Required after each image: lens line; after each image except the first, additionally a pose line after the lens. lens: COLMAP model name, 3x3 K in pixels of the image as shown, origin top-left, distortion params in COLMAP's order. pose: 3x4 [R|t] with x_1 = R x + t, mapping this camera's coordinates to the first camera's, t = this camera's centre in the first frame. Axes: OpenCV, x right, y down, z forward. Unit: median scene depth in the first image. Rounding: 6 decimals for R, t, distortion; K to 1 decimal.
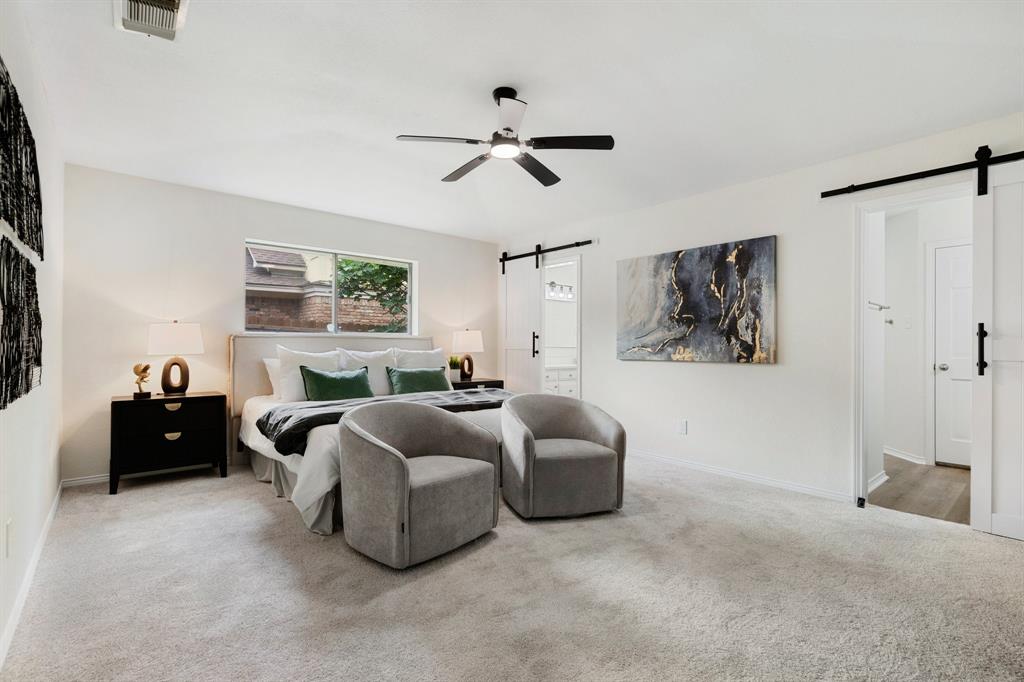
lens RADIAL K [[470.0, 0, 513.5], [0, 470.0, 345.4], [0, 0, 1]] dist [0.000654, 0.000101]
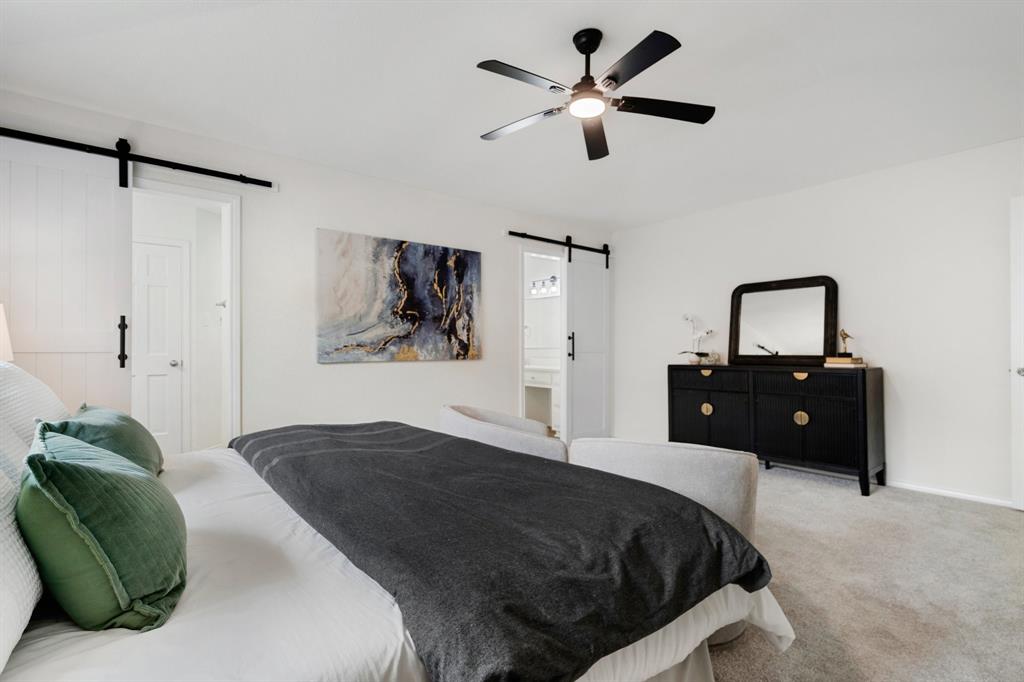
lens RADIAL K [[539.5, 0, 512.7], [0, 539.5, 340.5], [0, 0, 1]] dist [-0.000684, 0.000092]
pose [[-0.029012, -0.001864, 0.999577, -0.729417], [-0.007558, 0.999970, 0.001645, -0.010311], [-0.999550, -0.007507, -0.029025, 0.843207]]
